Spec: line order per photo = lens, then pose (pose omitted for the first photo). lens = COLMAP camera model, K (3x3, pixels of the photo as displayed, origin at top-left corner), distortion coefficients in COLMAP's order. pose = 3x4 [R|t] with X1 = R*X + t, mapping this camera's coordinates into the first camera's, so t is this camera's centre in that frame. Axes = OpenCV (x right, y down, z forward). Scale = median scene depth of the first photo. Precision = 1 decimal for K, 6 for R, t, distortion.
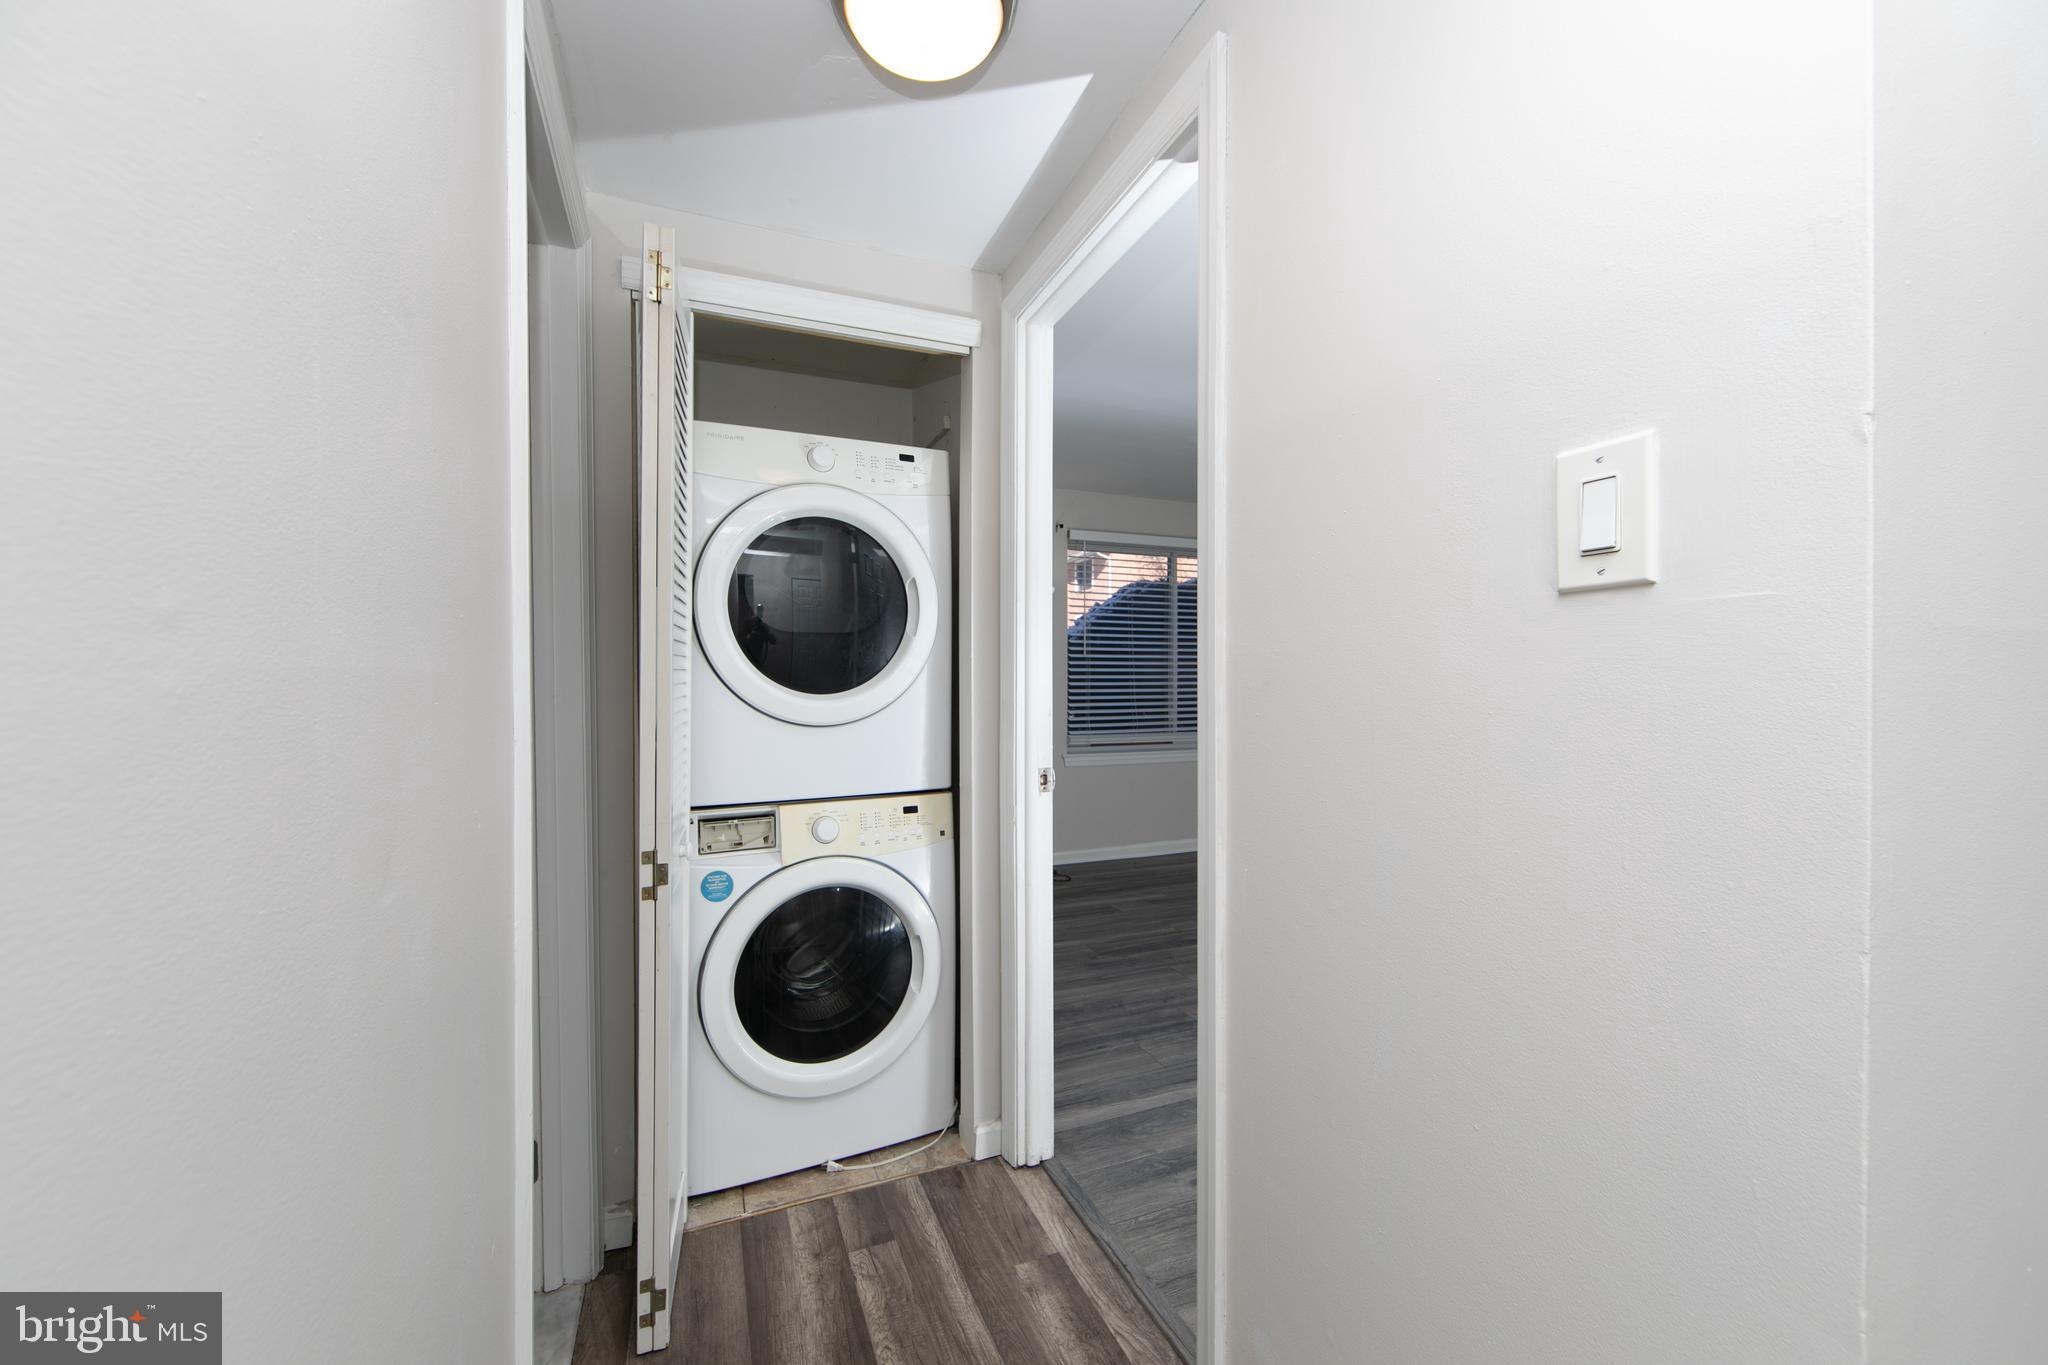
lens RADIAL K [[799.9, 0, 1029.3], [0, 799.9, 684.1], [0, 0, 1]] dist [-0.002296, -0.000965]
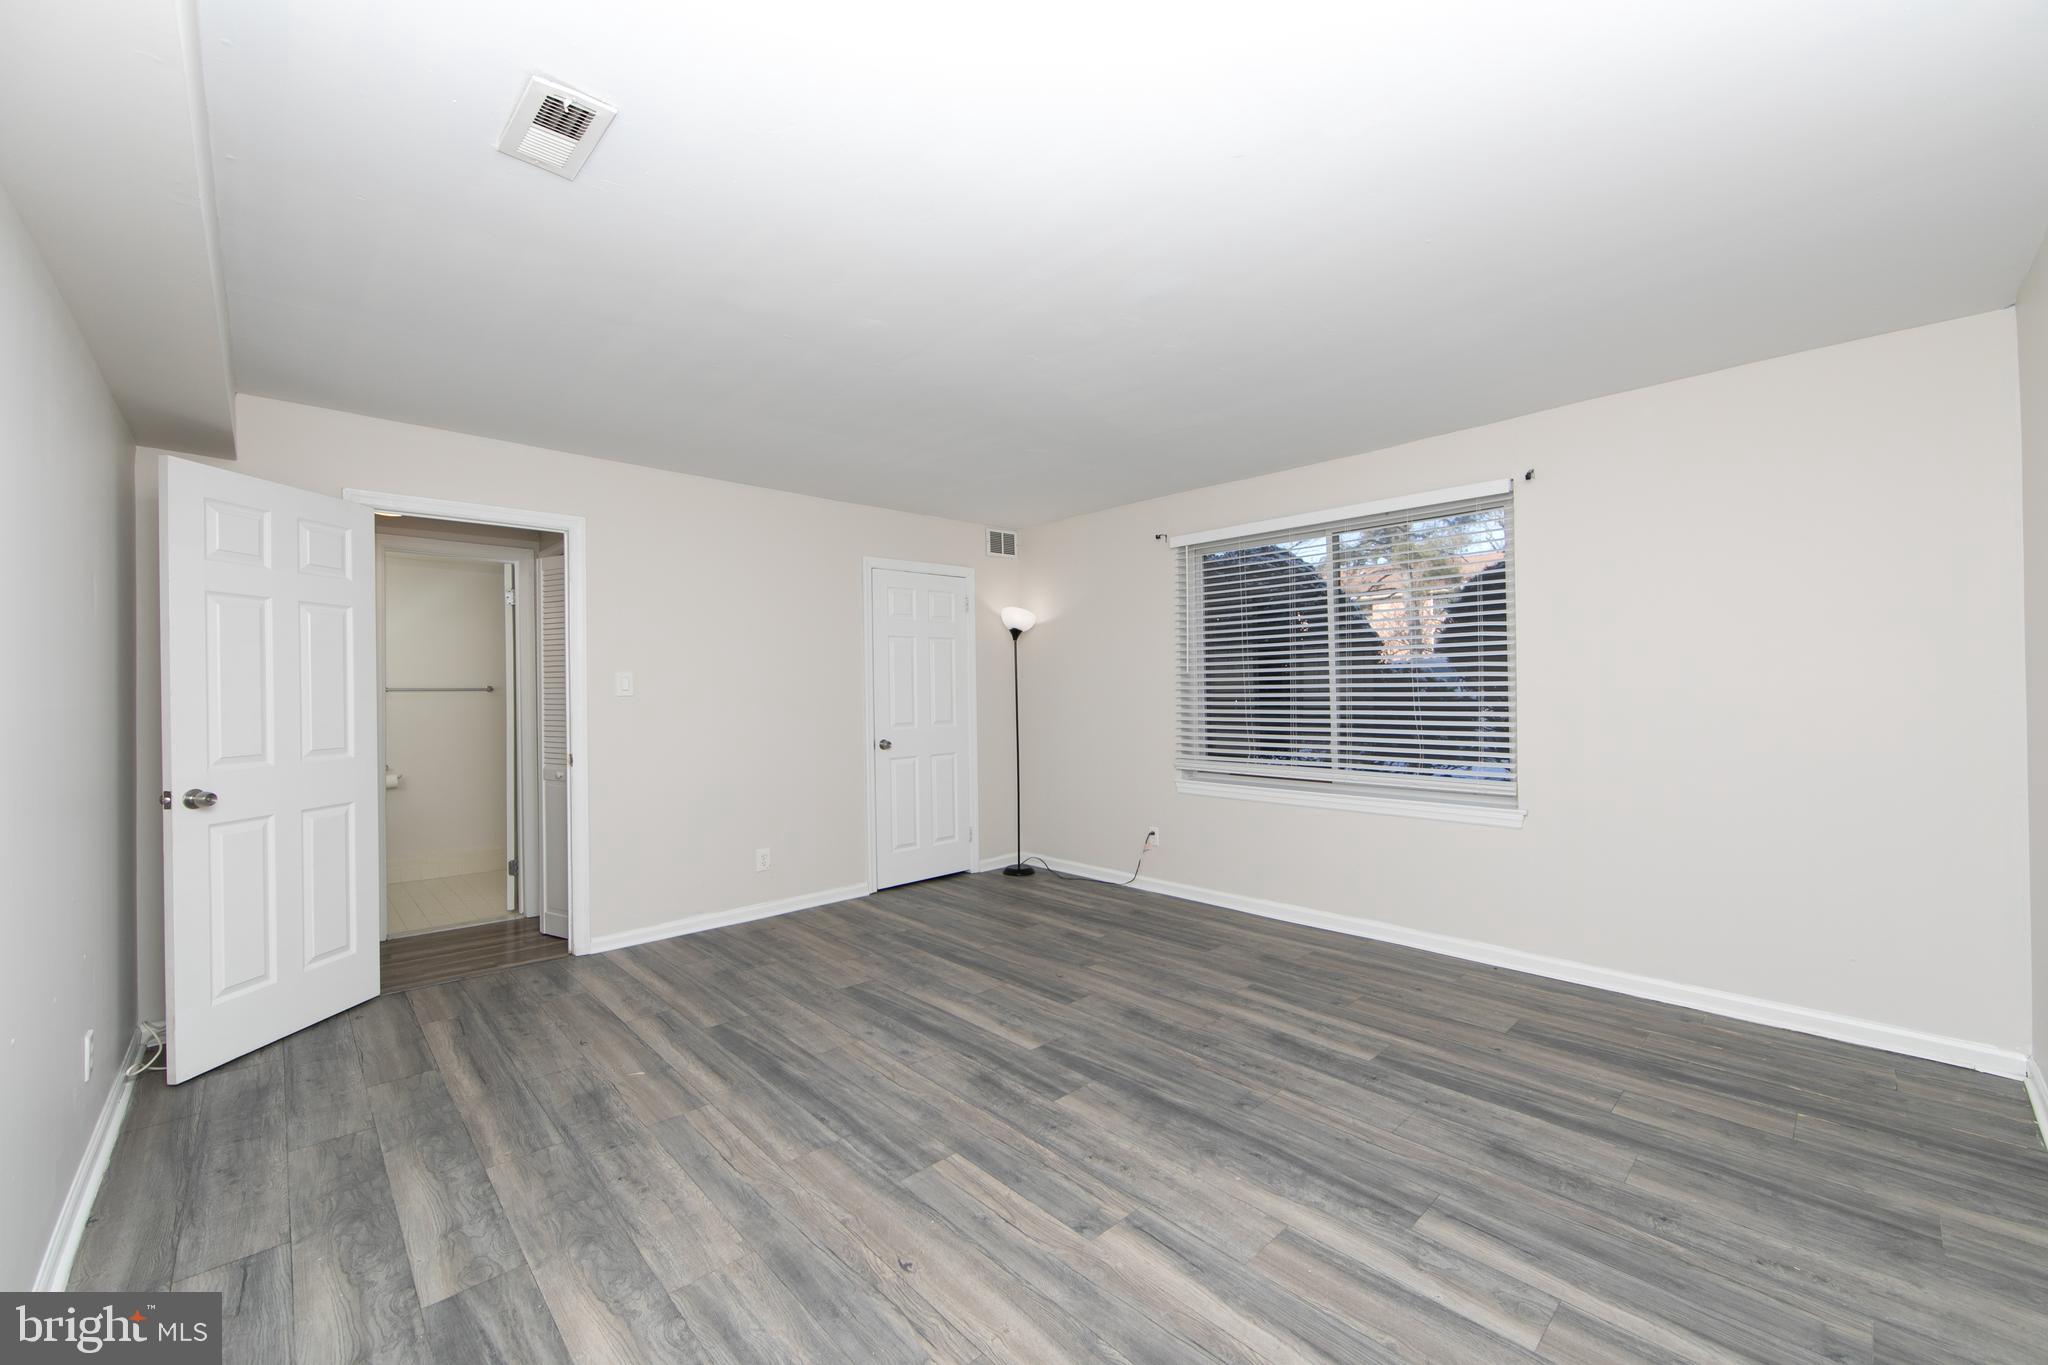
lens RADIAL K [[799.9, 0, 1029.3], [0, 799.9, 684.1], [0, 0, 1]] dist [-0.002296, -0.000965]
pose [[0.361727, -0.008891, -0.932242, 0.866402], [0.008771, 0.999943, -0.006133, -0.018682], [0.932243, -0.005958, 0.361784, 0.512158]]
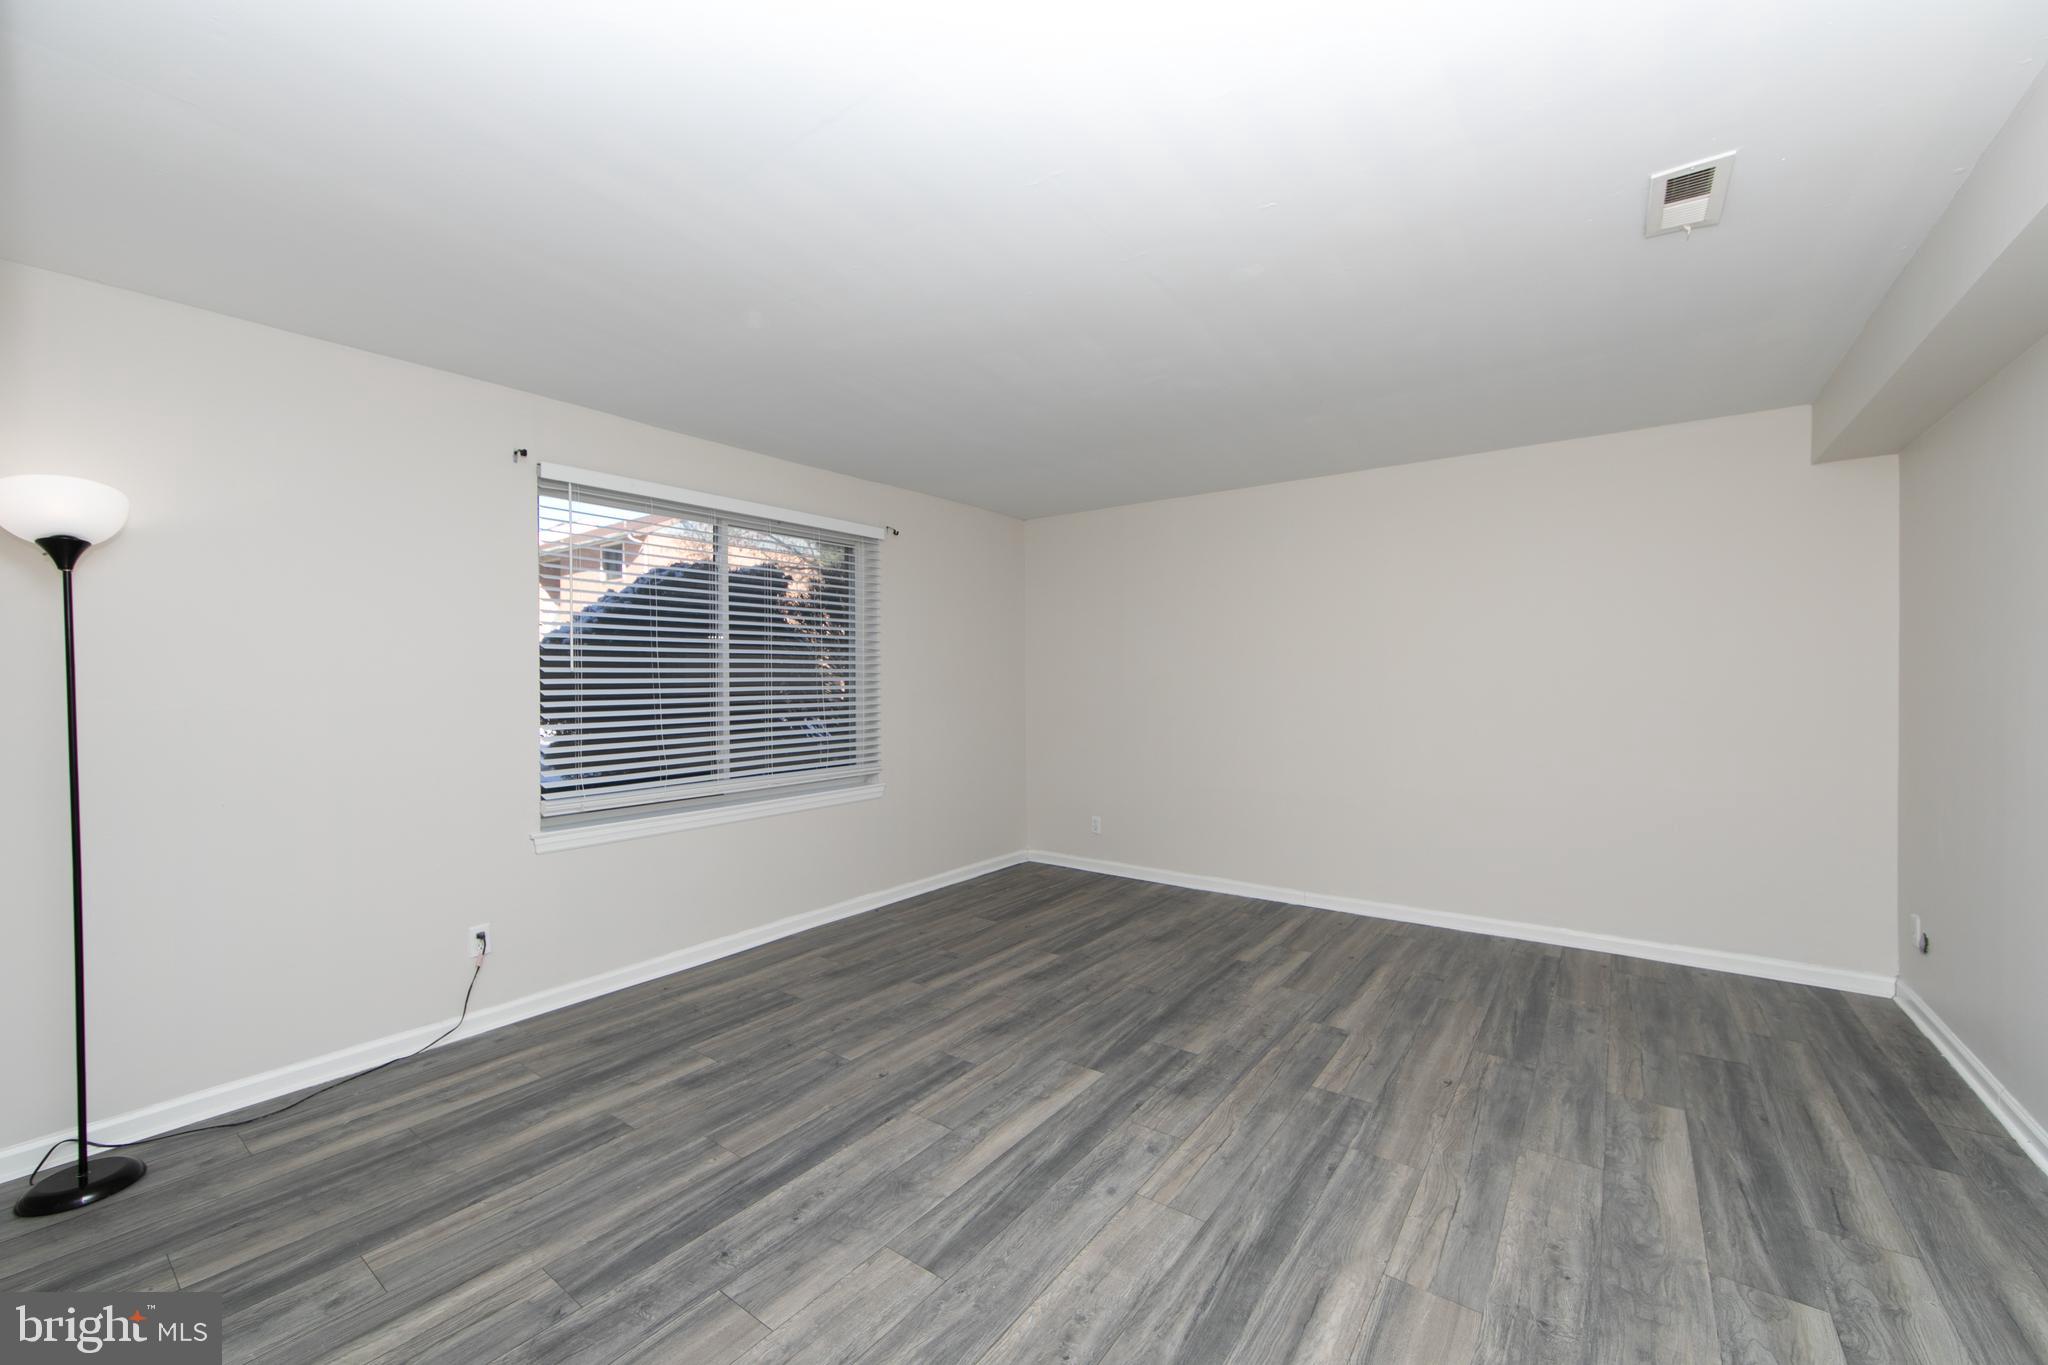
lens RADIAL K [[799.9, 0, 1029.3], [0, 799.9, 684.1], [0, 0, 1]] dist [-0.002296, -0.000965]
pose [[0.855575, -0.008694, 0.517606, 0.053058], [0.007703, 0.999962, 0.004063, -0.024808], [-0.517622, 0.000511, 0.855609, 0.295546]]
